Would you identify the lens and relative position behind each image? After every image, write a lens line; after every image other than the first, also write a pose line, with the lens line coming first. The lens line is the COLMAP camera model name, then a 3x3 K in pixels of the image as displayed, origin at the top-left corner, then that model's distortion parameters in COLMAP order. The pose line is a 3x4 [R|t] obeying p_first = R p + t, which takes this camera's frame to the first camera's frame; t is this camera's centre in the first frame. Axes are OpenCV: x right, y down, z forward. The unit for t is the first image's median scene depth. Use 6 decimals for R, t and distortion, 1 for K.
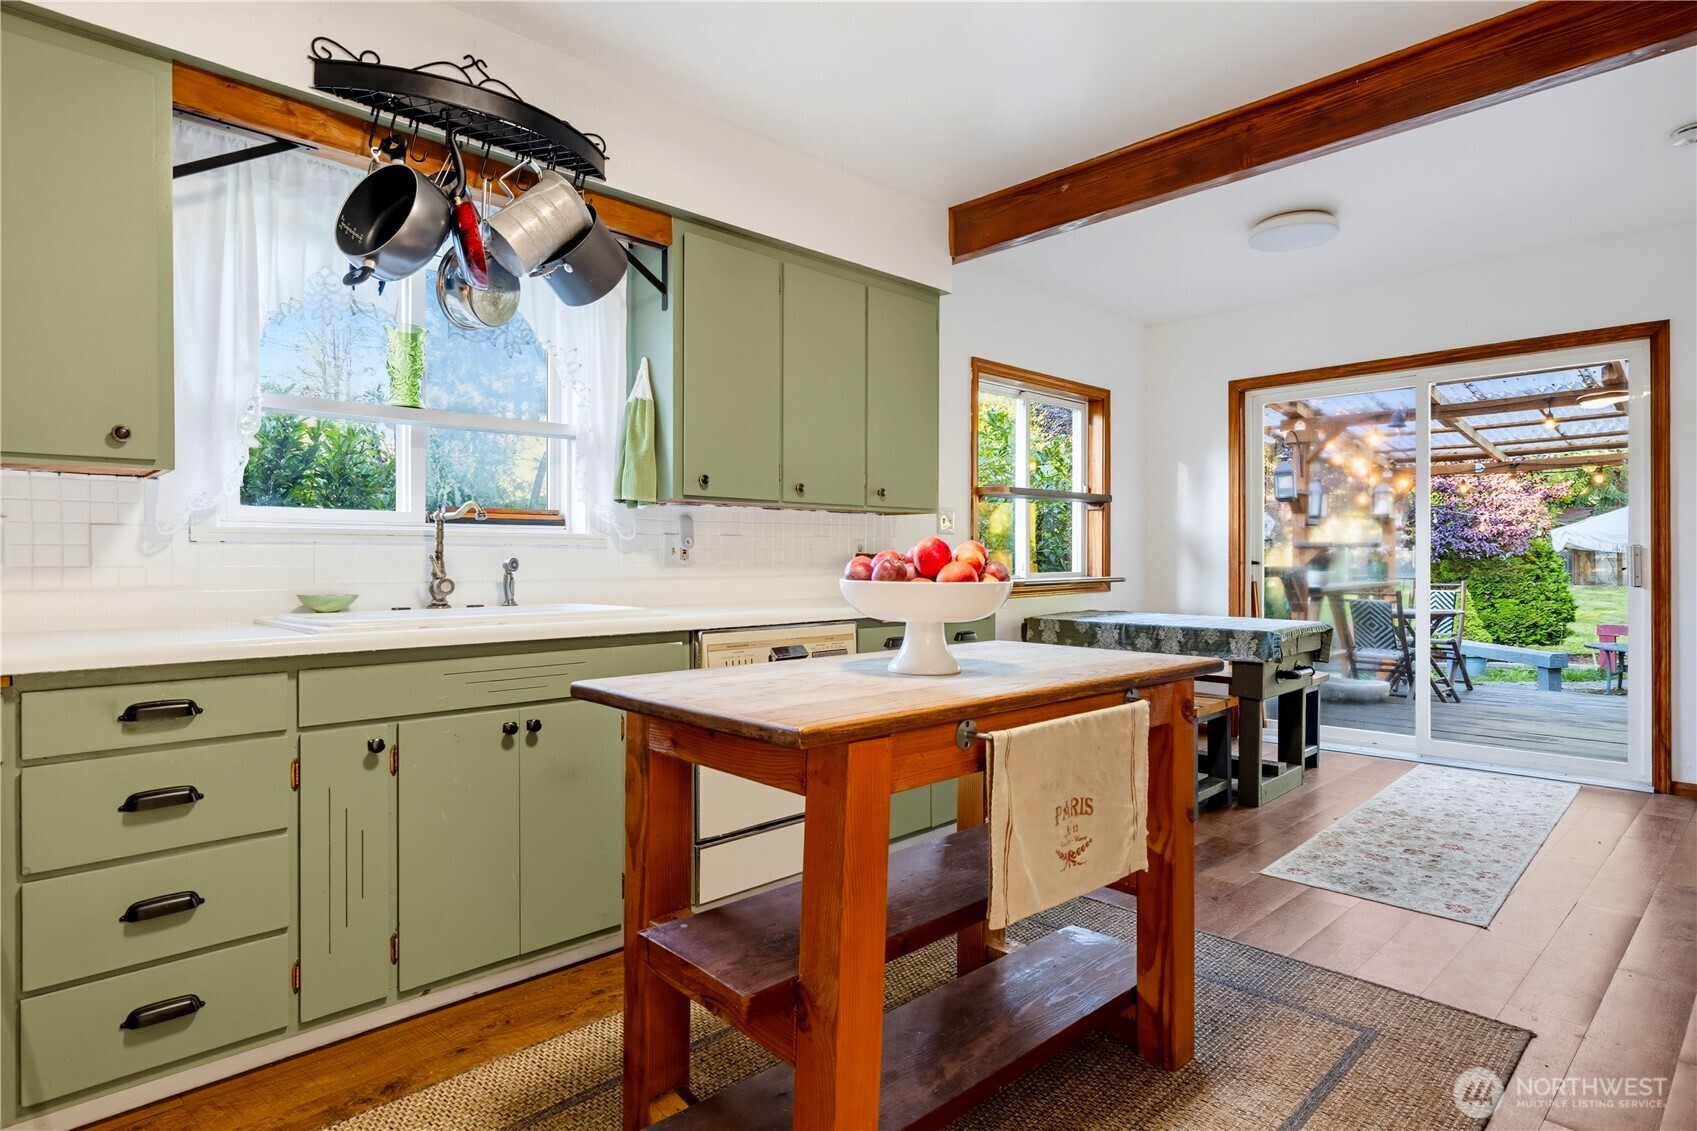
lens RADIAL K [[923.0, 0, 844.4], [0, 923.0, 561.7], [0, 0, 1]] dist [-0.001480, -0.001239]
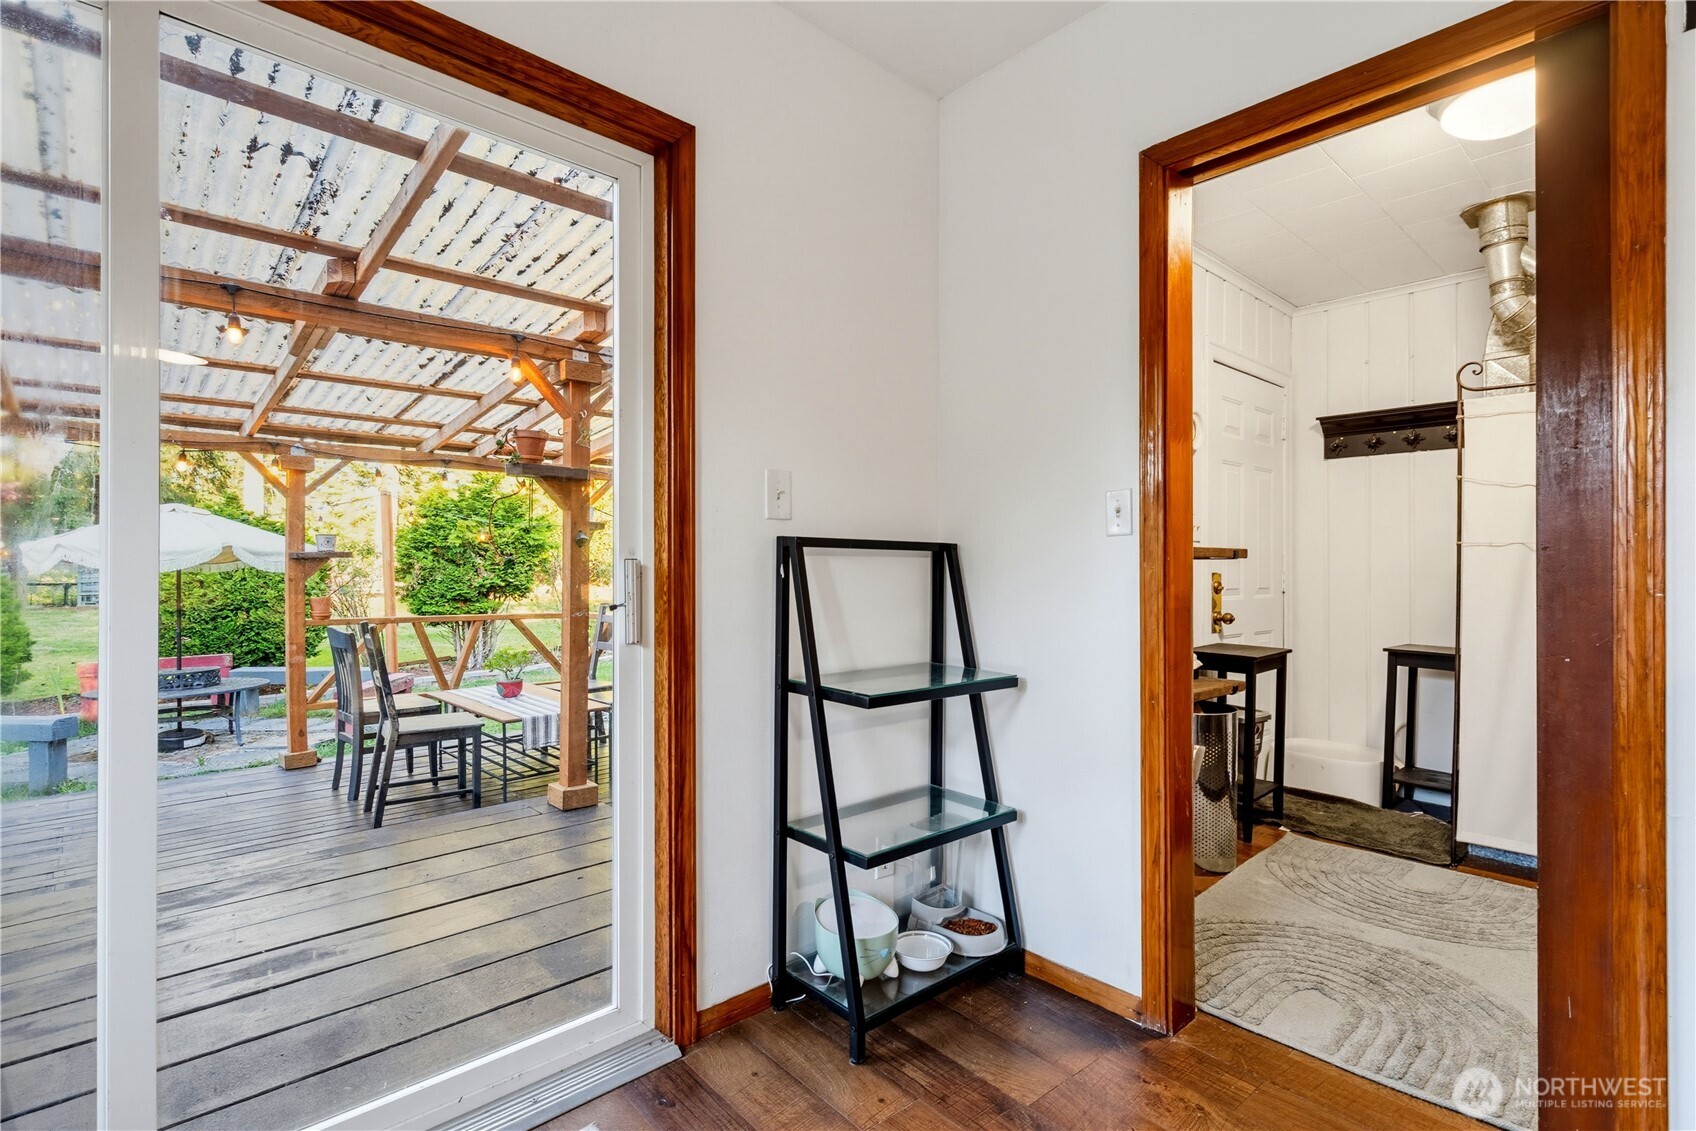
lens RADIAL K [[808.5, 0, 848.0], [0, 808.5, 570.9], [0, 0, 1]] dist [0.001067, 0.000076]
pose [[0.044121, 0.007941, 0.998995, 0.253194], [0.003871, 0.999960, -0.008119, -0.004661], [-0.999019, 0.004225, 0.044088, 0.508908]]
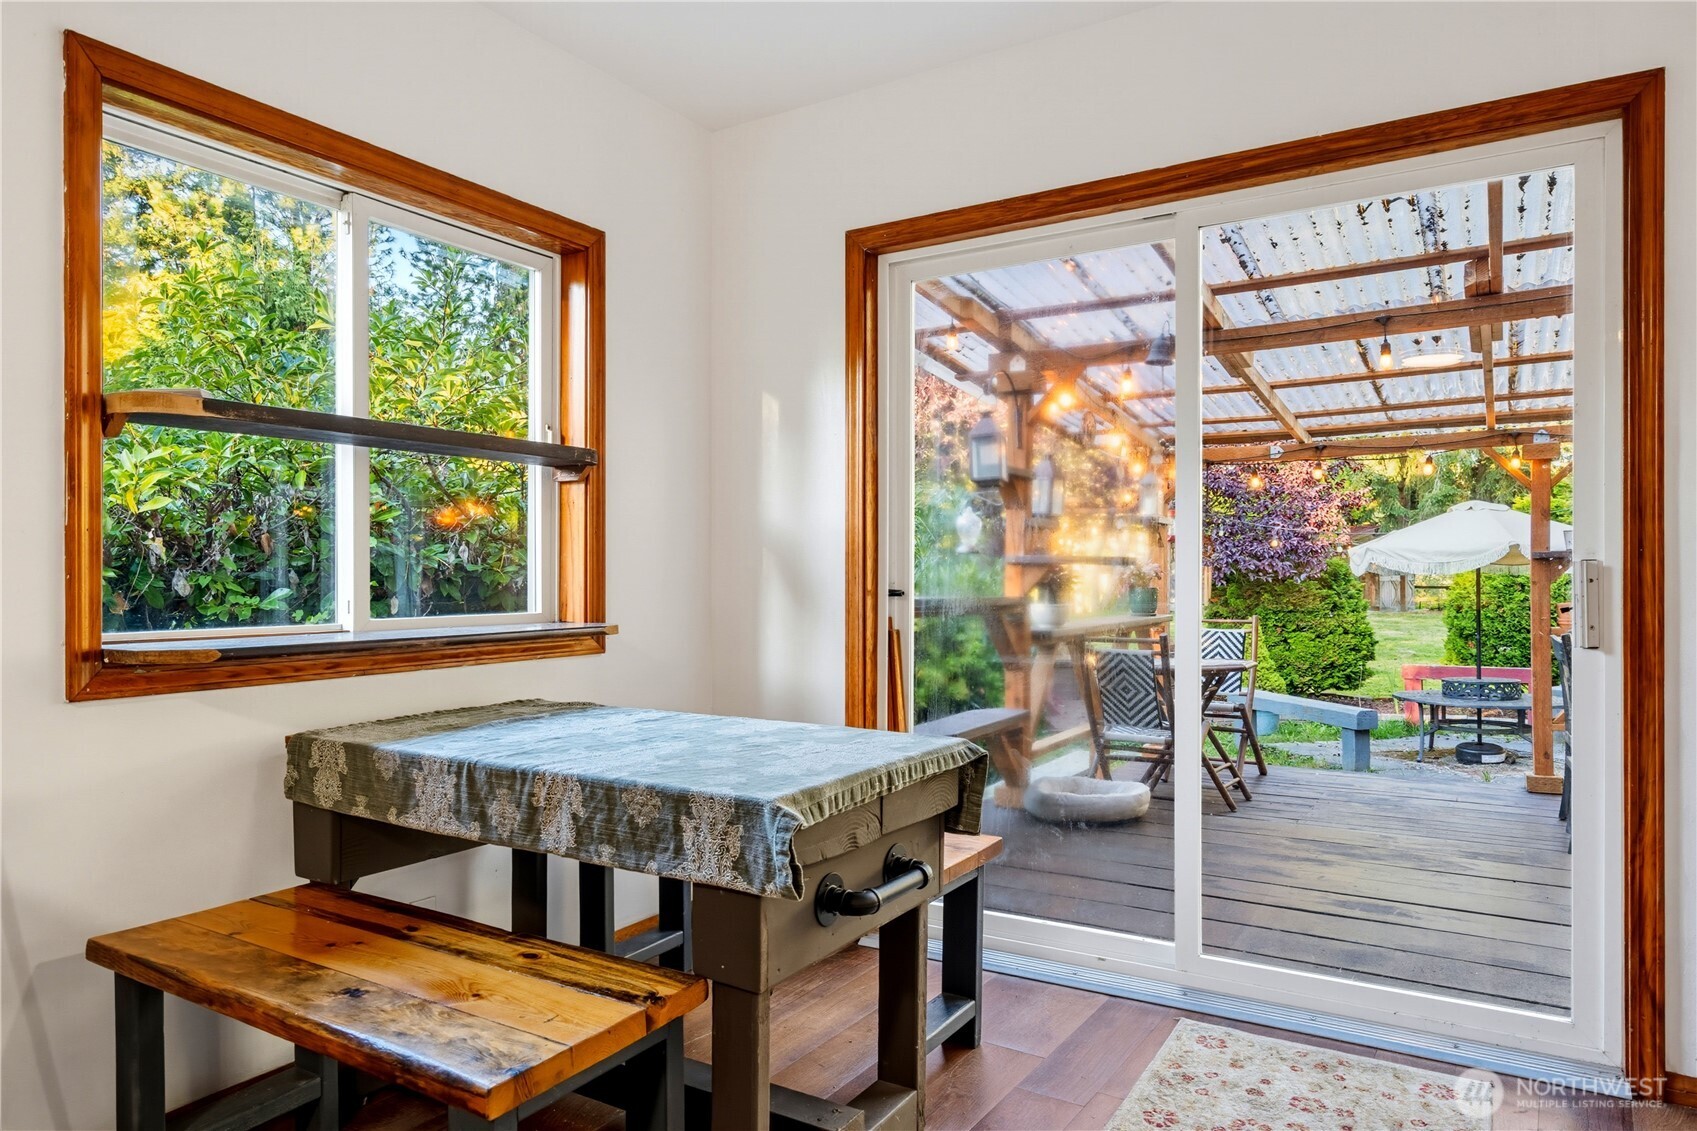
lens RADIAL K [[1089.2, 0, 850.7], [0, 1089.2, 580.1], [0, 0, 1]] dist [0.001392, 0.000799]
pose [[0.971324, 0.002045, 0.237751, 0.212295], [-0.001476, 0.999996, -0.002570, -0.003228], [-0.237756, 0.002146, 0.971323, 0.323481]]
